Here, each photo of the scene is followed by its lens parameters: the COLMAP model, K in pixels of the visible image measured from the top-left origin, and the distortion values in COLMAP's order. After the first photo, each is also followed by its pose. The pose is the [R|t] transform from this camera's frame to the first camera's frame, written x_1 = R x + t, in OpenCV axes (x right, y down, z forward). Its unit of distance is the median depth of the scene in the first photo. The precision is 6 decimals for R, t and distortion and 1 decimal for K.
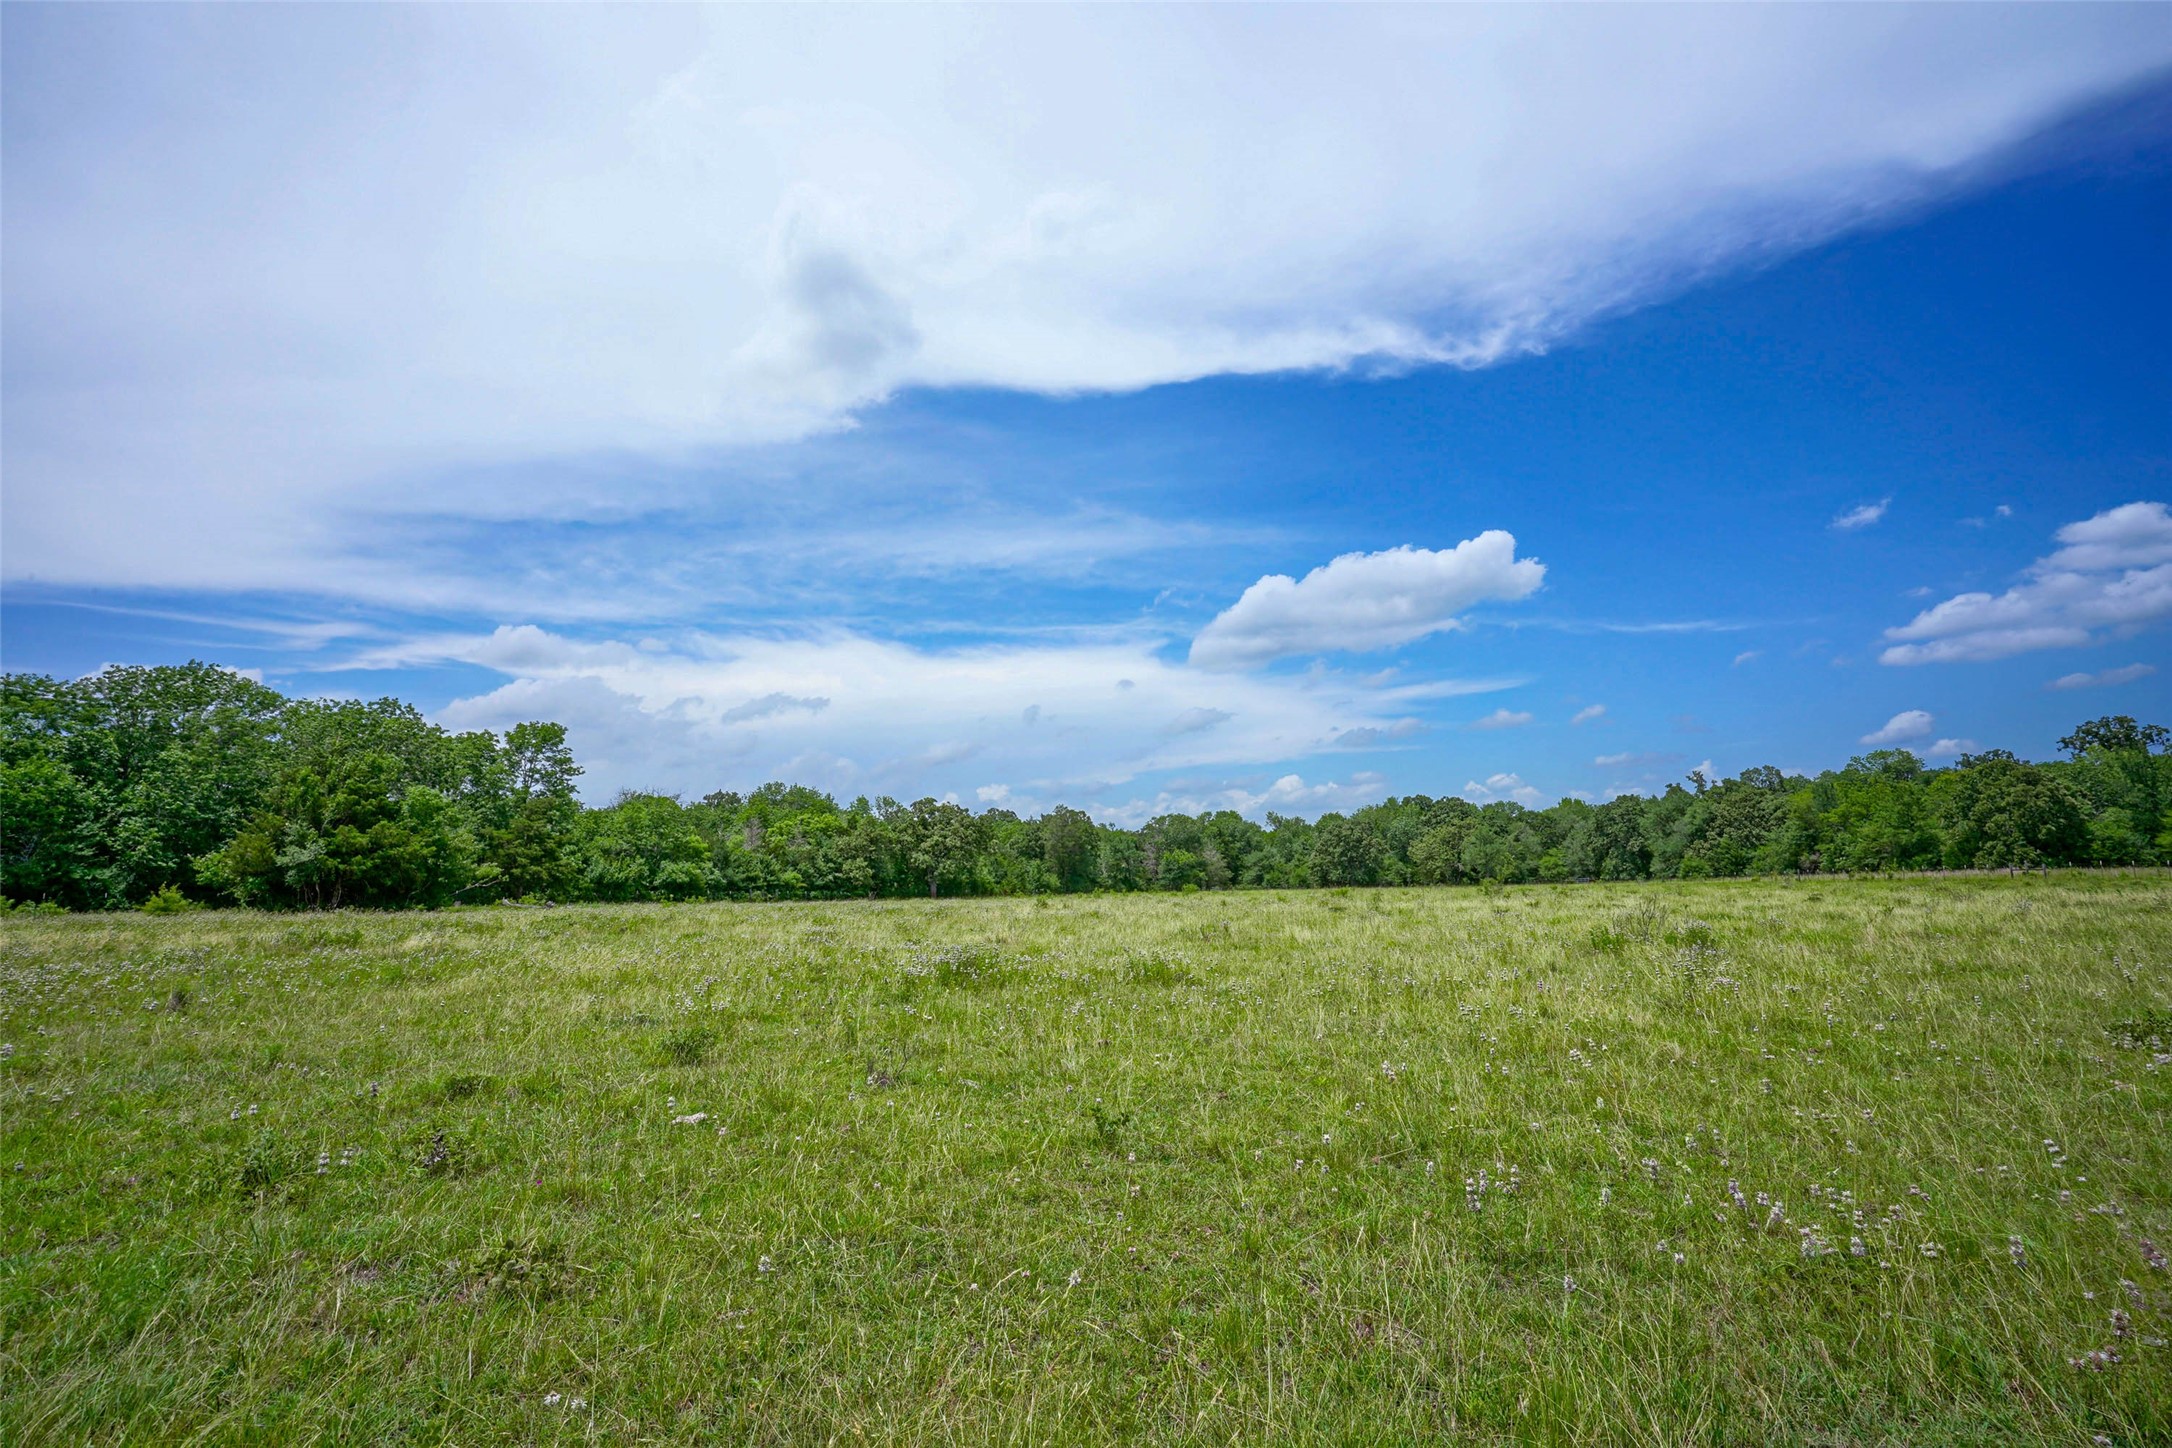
lens RADIAL K [[1093.1, 0, 1079.4], [0, 1093.1, 723.6], [0, 0, 1]] dist [0.004527, 0.003738]
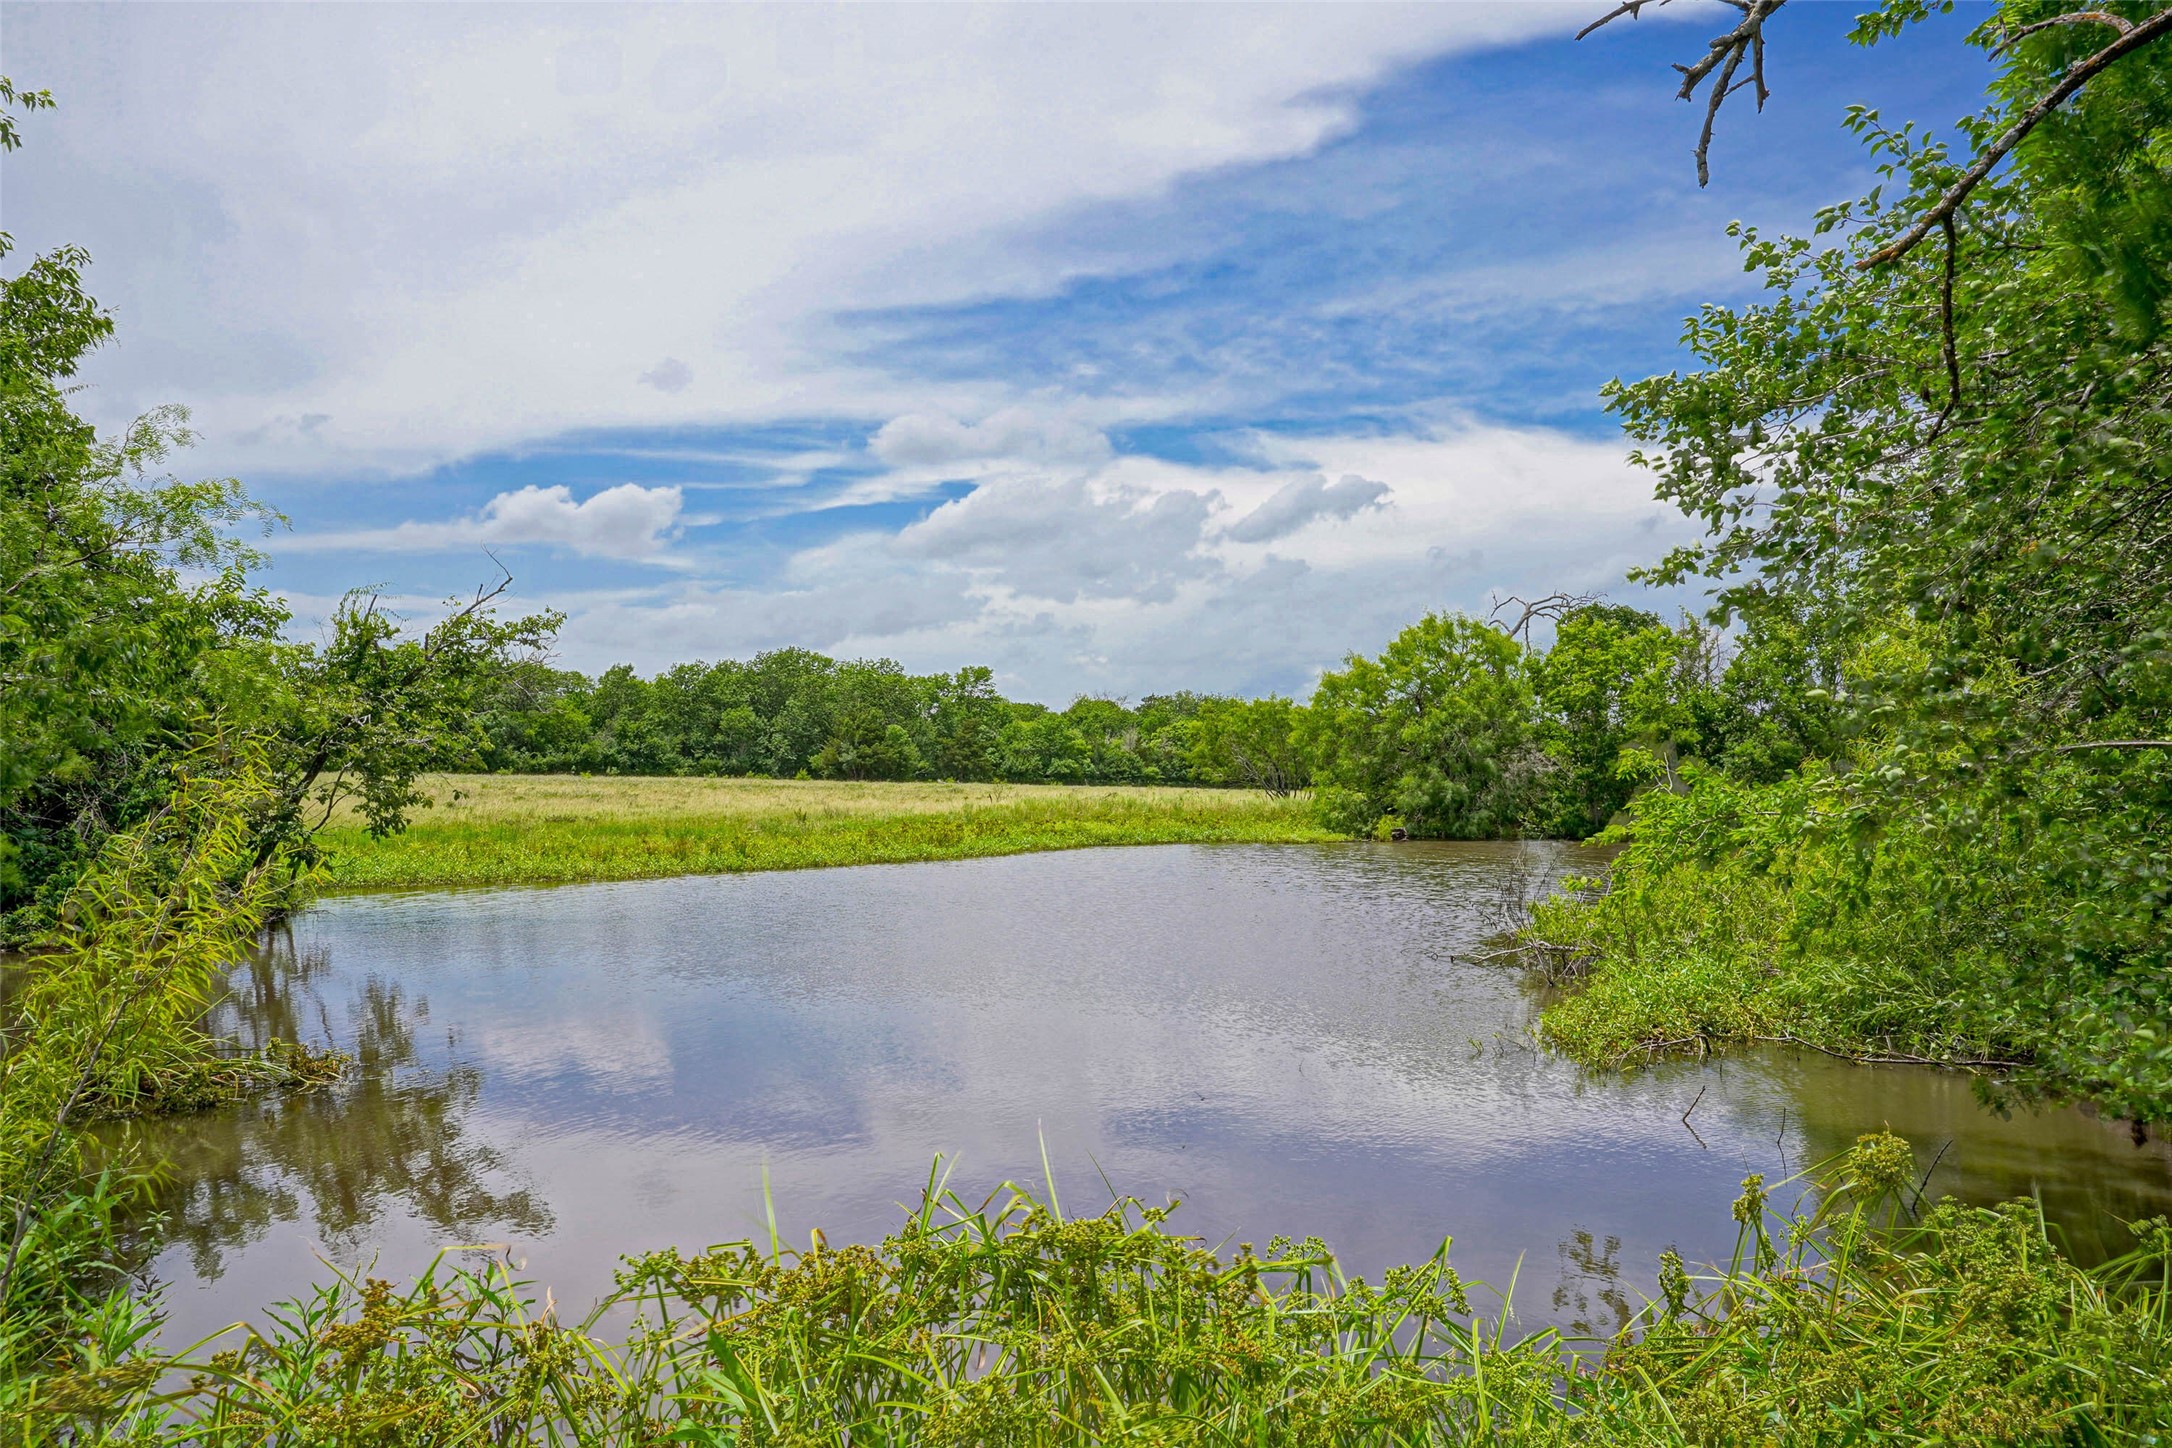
lens RADIAL K [[1622.9, 0, 1087.3], [0, 1622.9, 725.5], [0, 0, 1]] dist [0.006292, 0.000188]
pose [[0.893497, 0.009233, -0.448973, 0.628072], [0.040498, 0.994058, 0.101038, -0.133734], [0.447238, -0.108460, 0.887814, -0.888257]]
